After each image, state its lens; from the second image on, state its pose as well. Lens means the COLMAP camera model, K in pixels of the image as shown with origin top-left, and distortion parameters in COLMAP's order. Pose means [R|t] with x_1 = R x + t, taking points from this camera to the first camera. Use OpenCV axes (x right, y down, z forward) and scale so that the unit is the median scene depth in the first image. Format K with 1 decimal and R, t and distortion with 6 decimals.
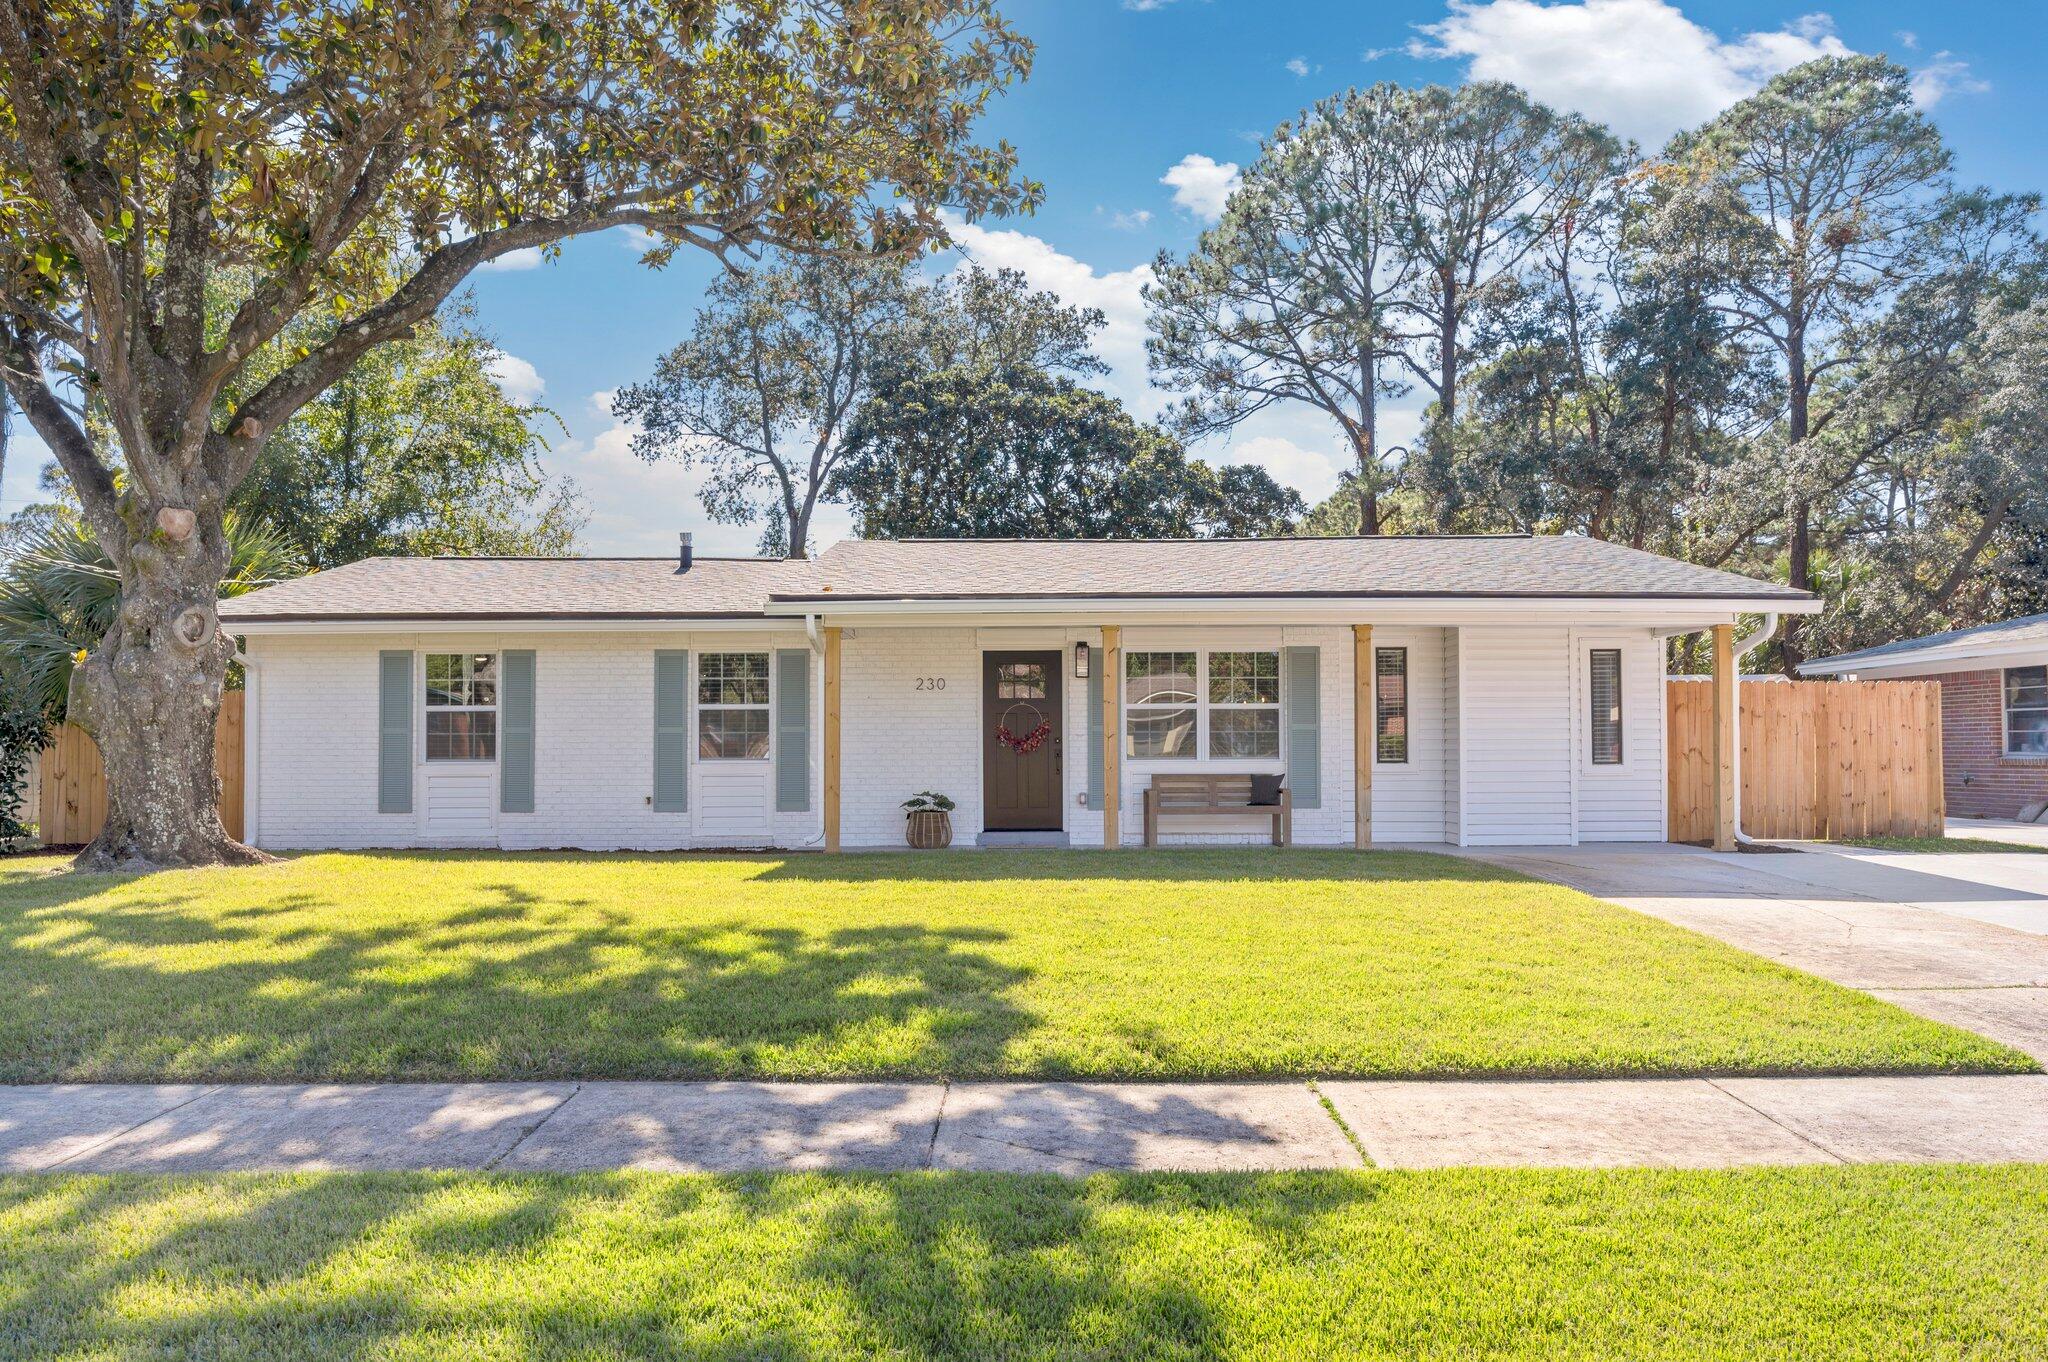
lens RADIAL K [[1350.4, 0, 1025.4], [0, 1350.4, 710.8], [0, 0, 1]] dist [-0.001856, 0.000045]
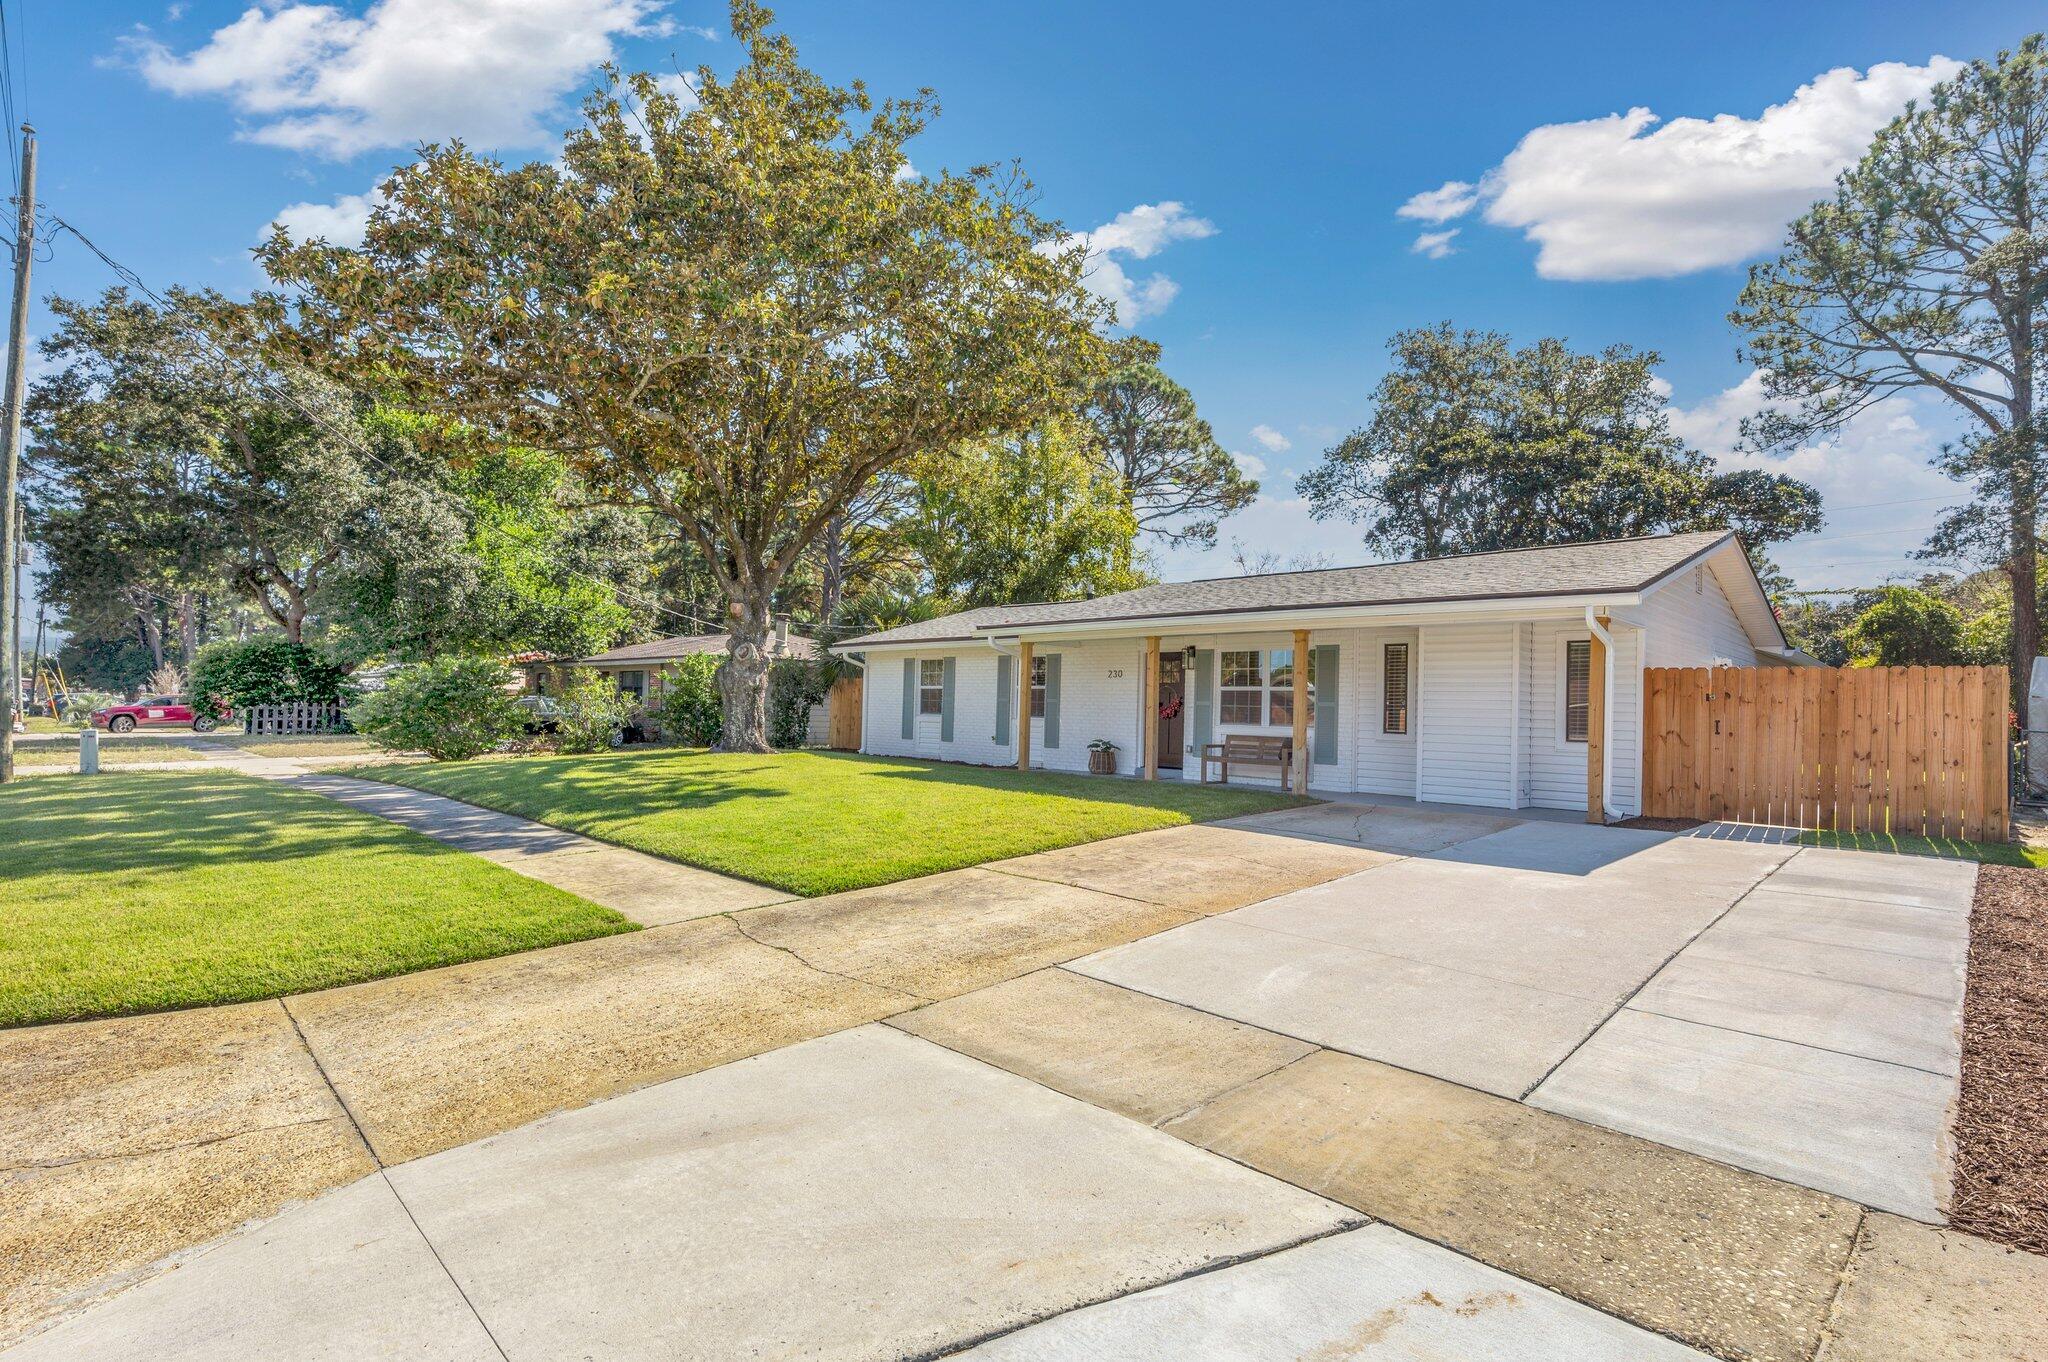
lens RADIAL K [[961.1, 0, 1048.7], [0, 961.1, 693.6], [0, 0, 1]] dist [-0.004877, 0.000148]
pose [[0.716822, 0.009542, -0.697191, 0.676045], [-0.007860, 0.999953, 0.005605, -0.002173], [0.697212, 0.001462, 0.716863, 0.117126]]
